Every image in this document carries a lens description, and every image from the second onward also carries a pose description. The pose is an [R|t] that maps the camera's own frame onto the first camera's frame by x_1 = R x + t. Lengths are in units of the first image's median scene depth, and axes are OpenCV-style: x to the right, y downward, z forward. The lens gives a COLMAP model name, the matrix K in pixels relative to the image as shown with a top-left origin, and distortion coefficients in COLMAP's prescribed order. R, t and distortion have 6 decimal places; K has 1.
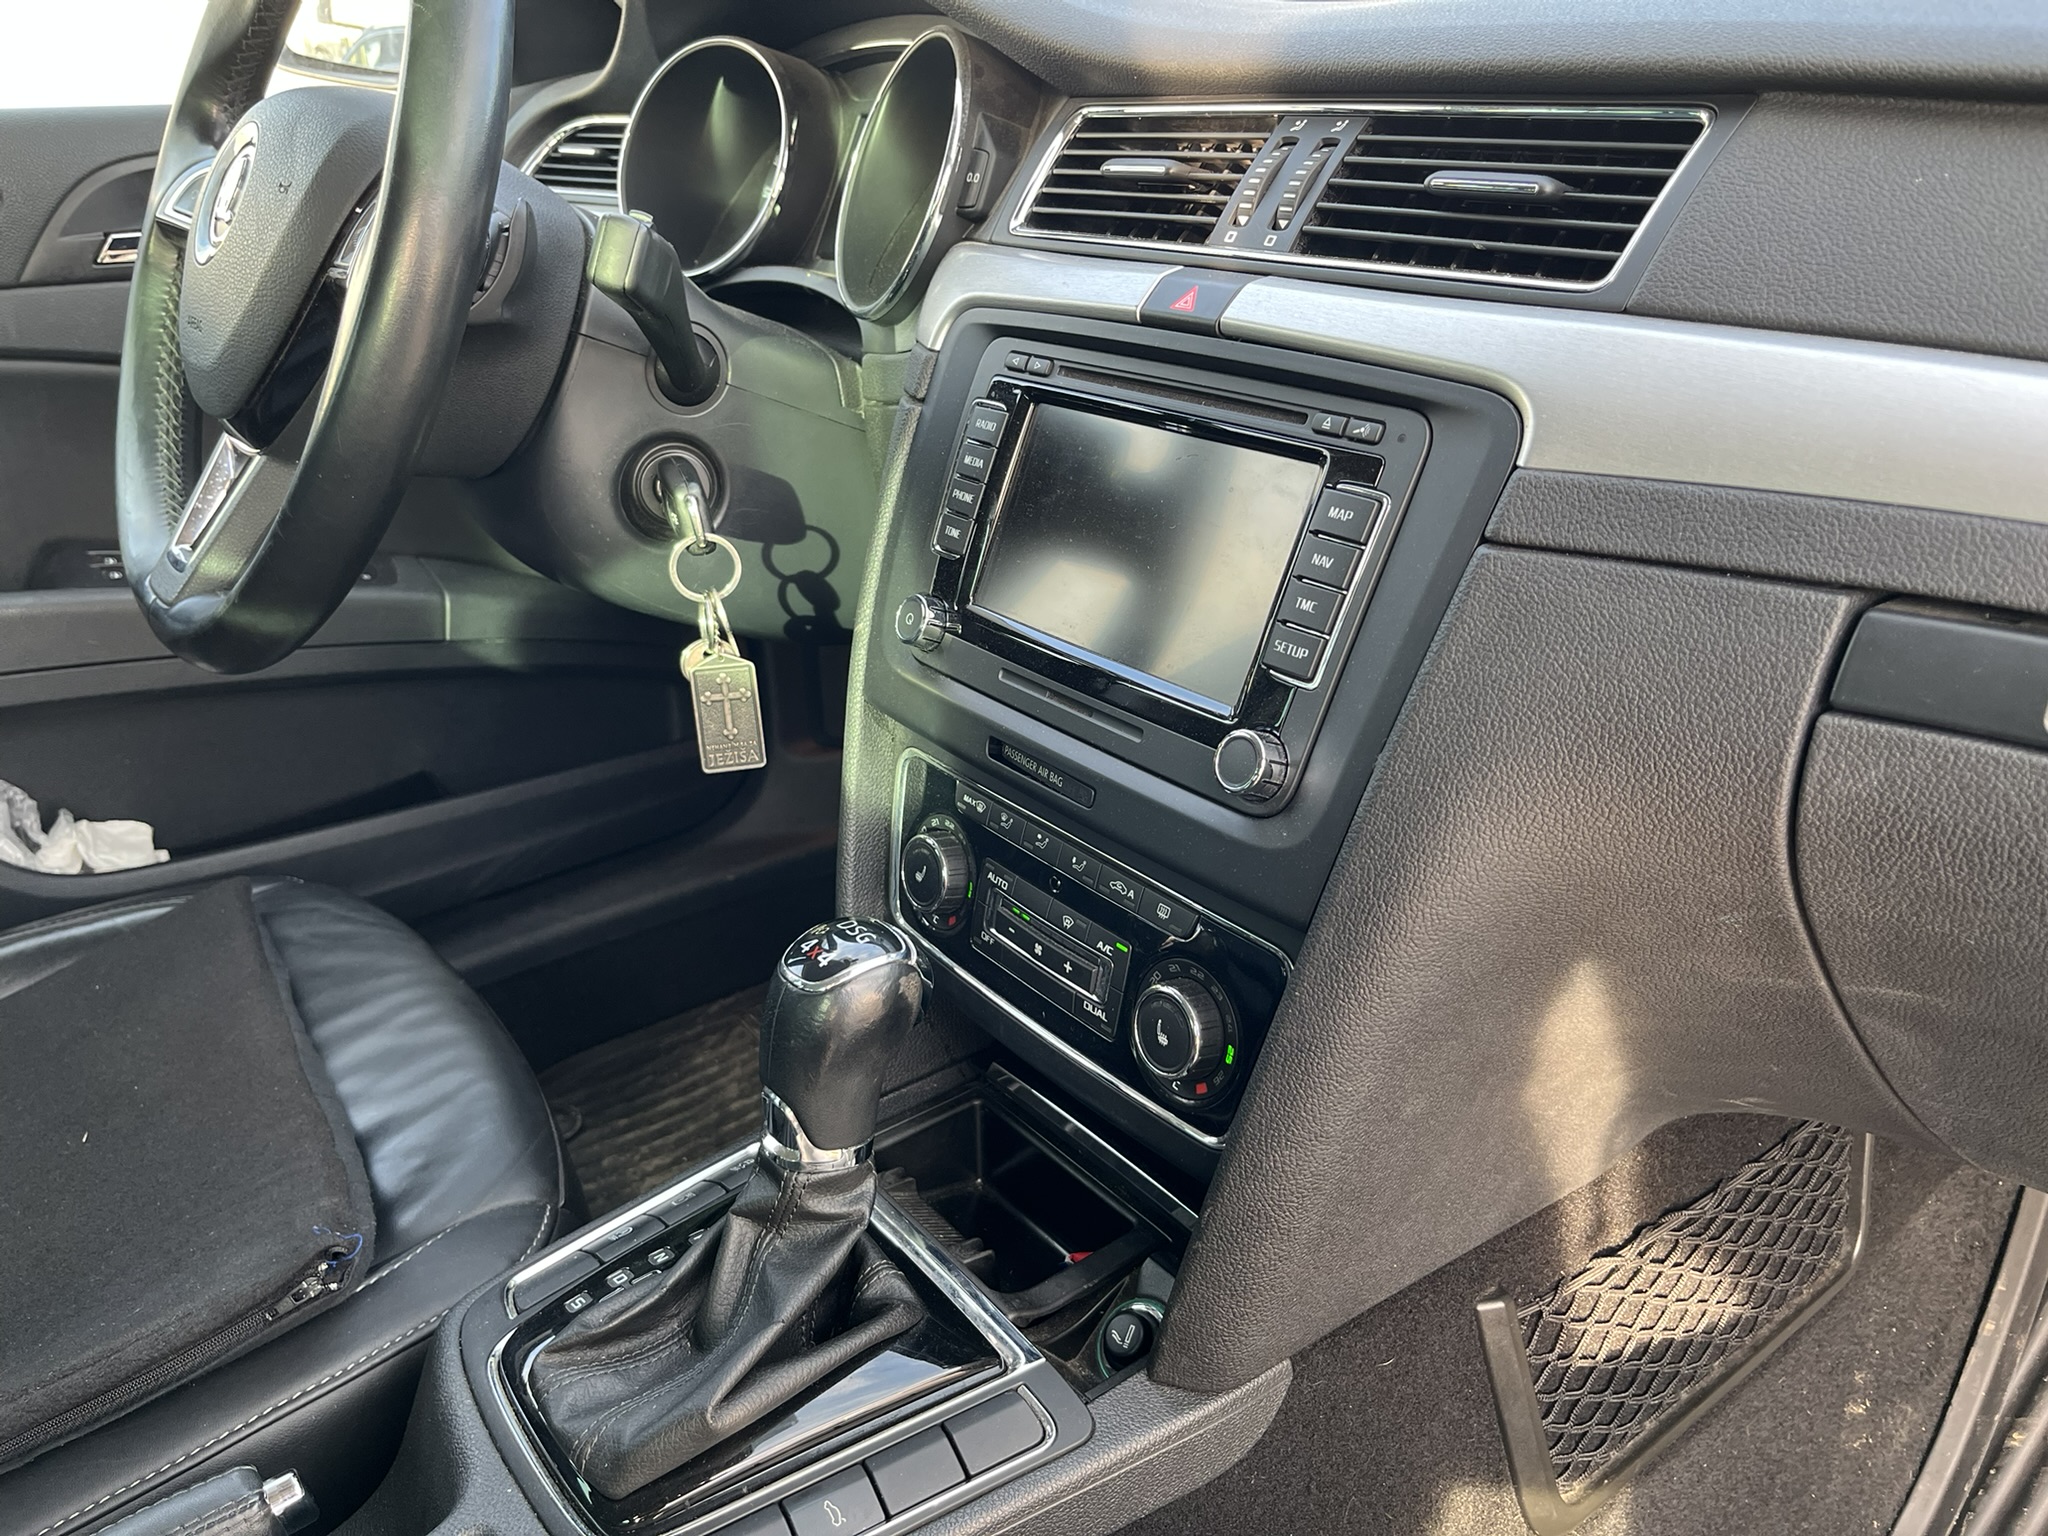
lens RADIAL K [[1561.5, 0, 1024.0], [0, 1561.5, 768.0], [0, 0, 1]] dist [0.056407, -0.085250]
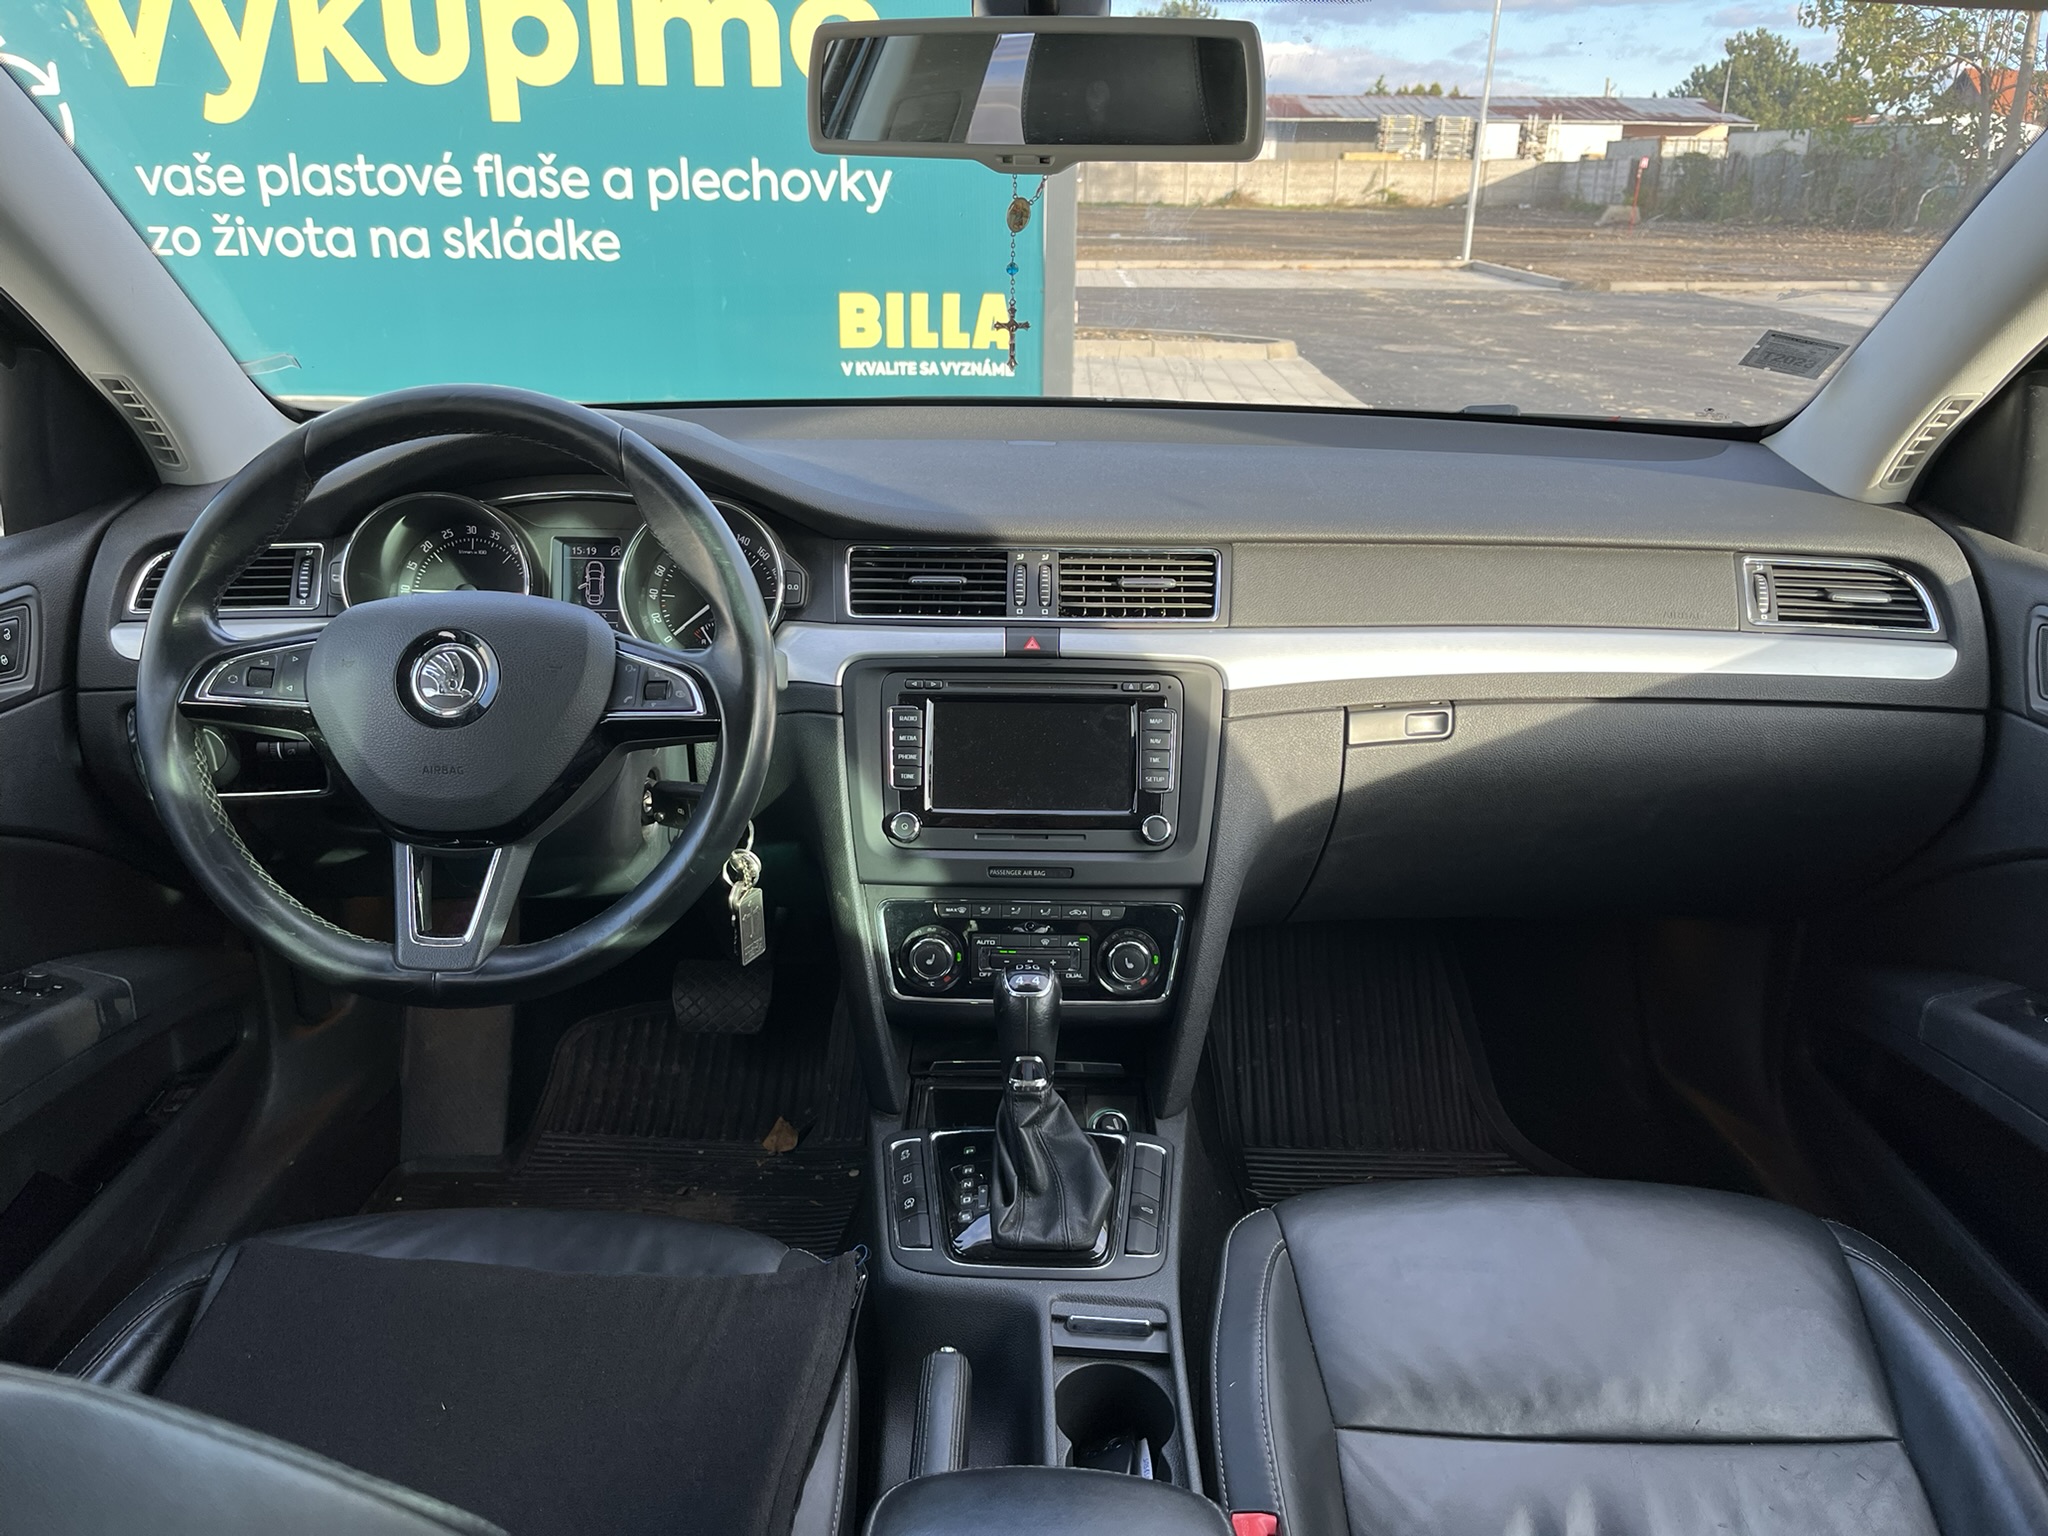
lens RADIAL K [[1536.7, 0, 1012.1], [0, 1536.7, 795.6], [0, 0, 1]] dist [0.064172, -0.078431]
pose [[0.611252, -0.243363, 0.753090, -1.426124], [0.296888, 0.952569, 0.066854, -0.224679], [-0.733641, 0.182719, 0.654512, -0.308272]]
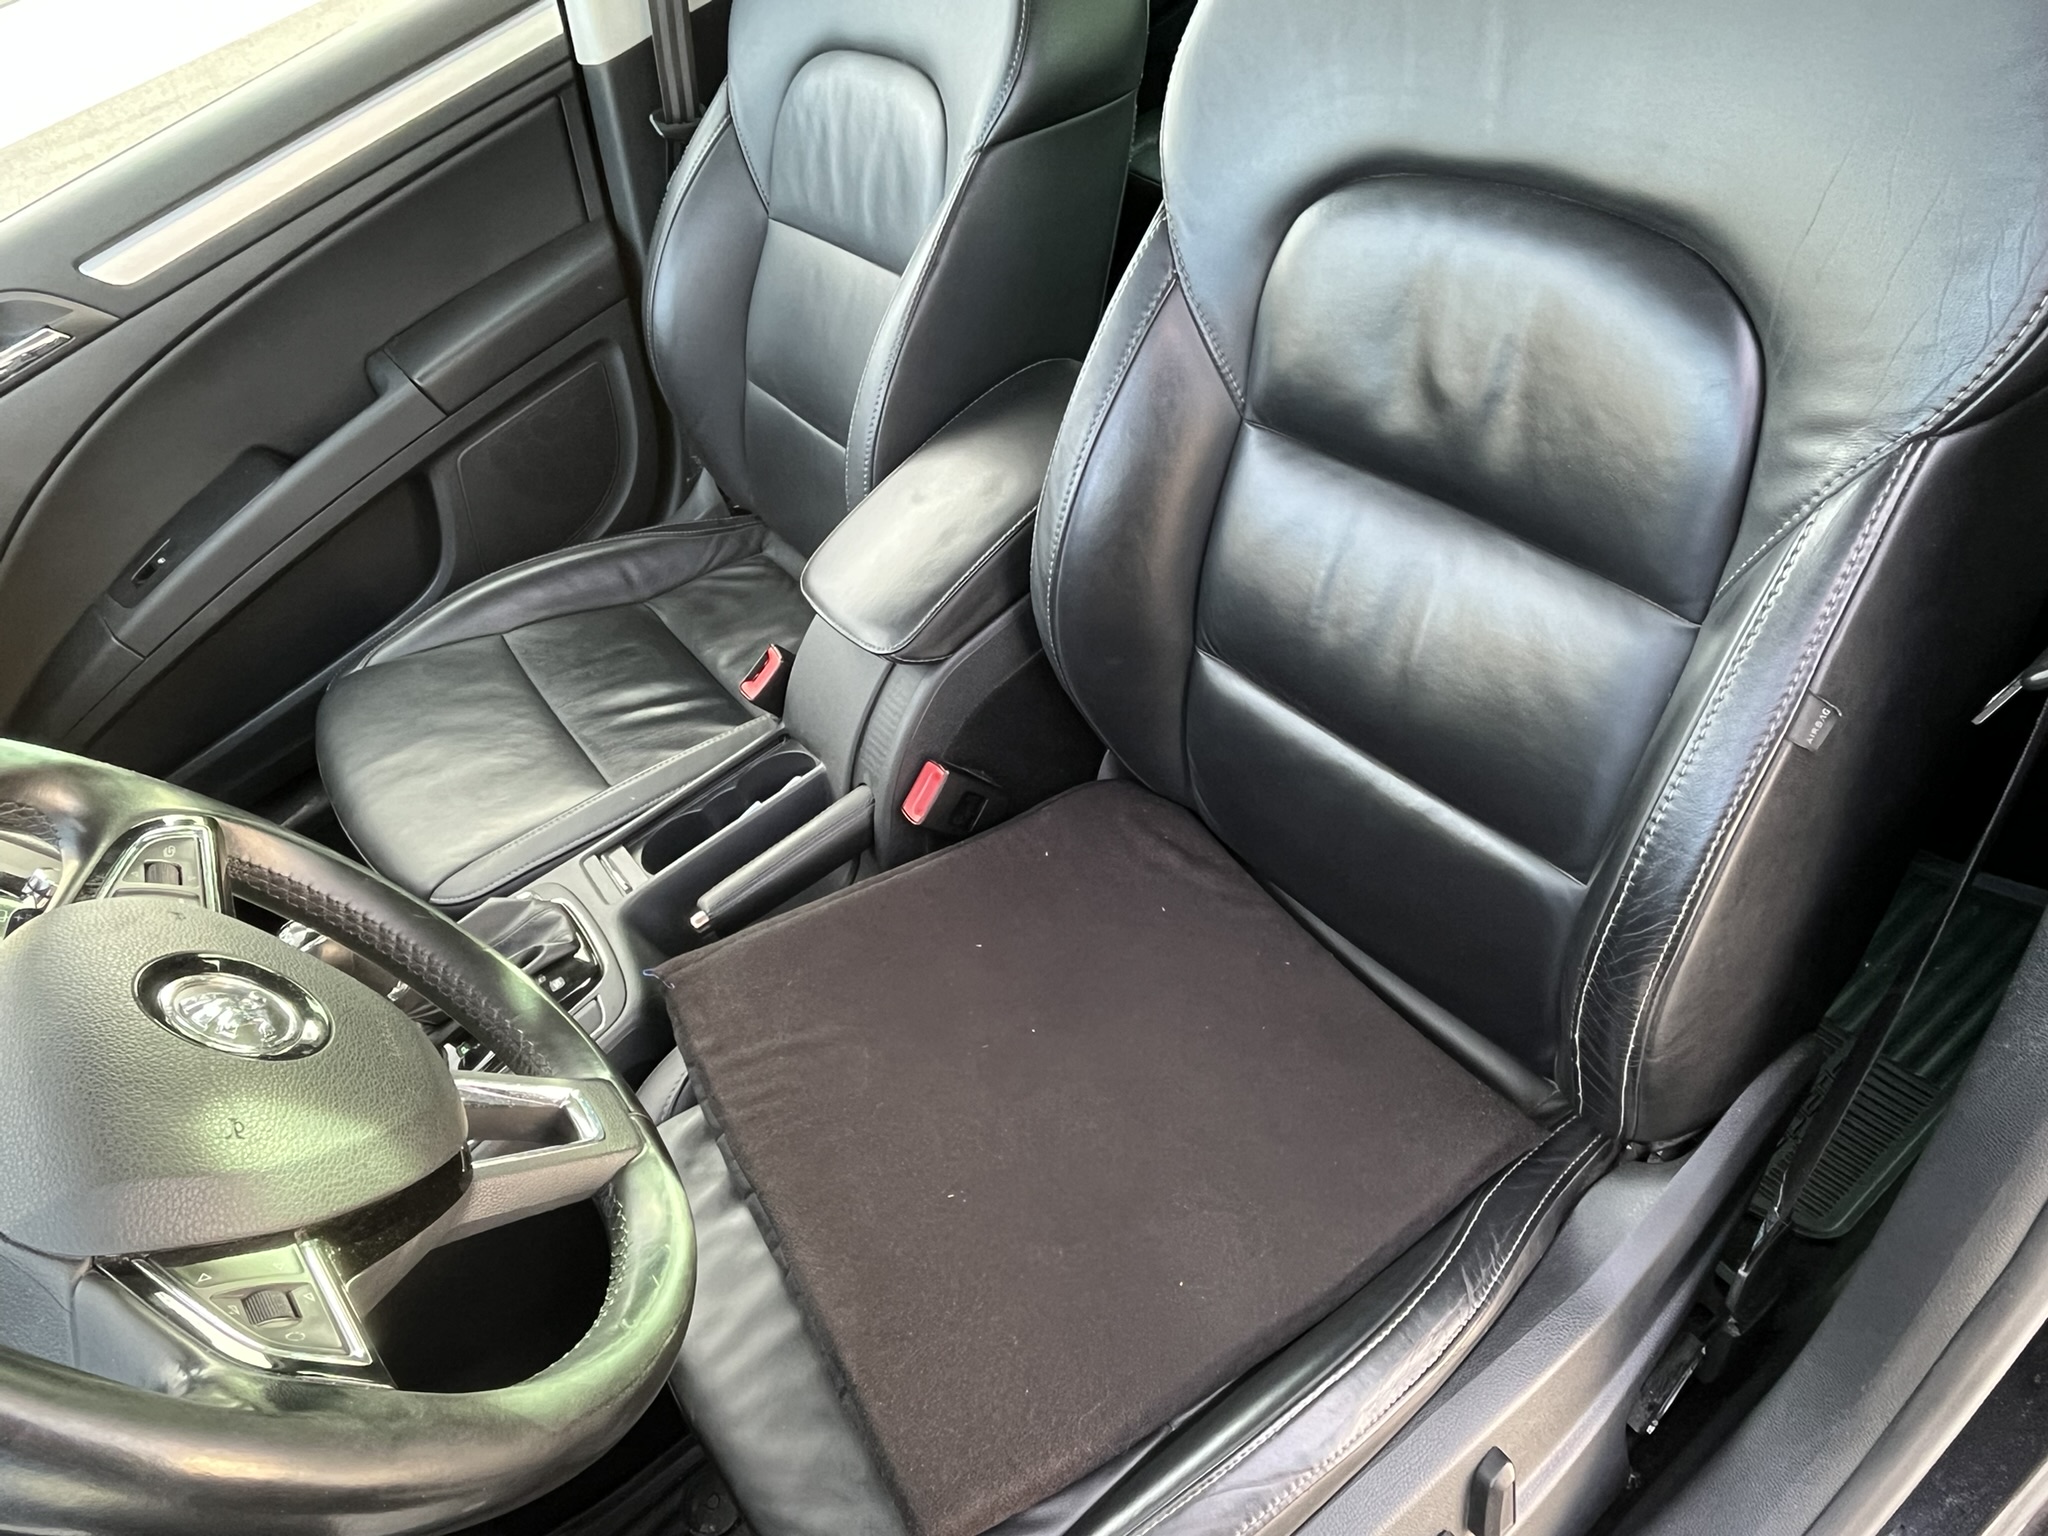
lens RADIAL K [[1295.1, 0, 1032.5], [0, 1295.1, 801.4], [0, 0, 1]] dist [0.001478, -0.002613]
pose [[-0.955834, 0.194246, 0.220567, -1.202630], [0.268849, 0.274646, 0.923195, -1.021769], [0.118750, 0.941721, -0.314739, 1.304035]]
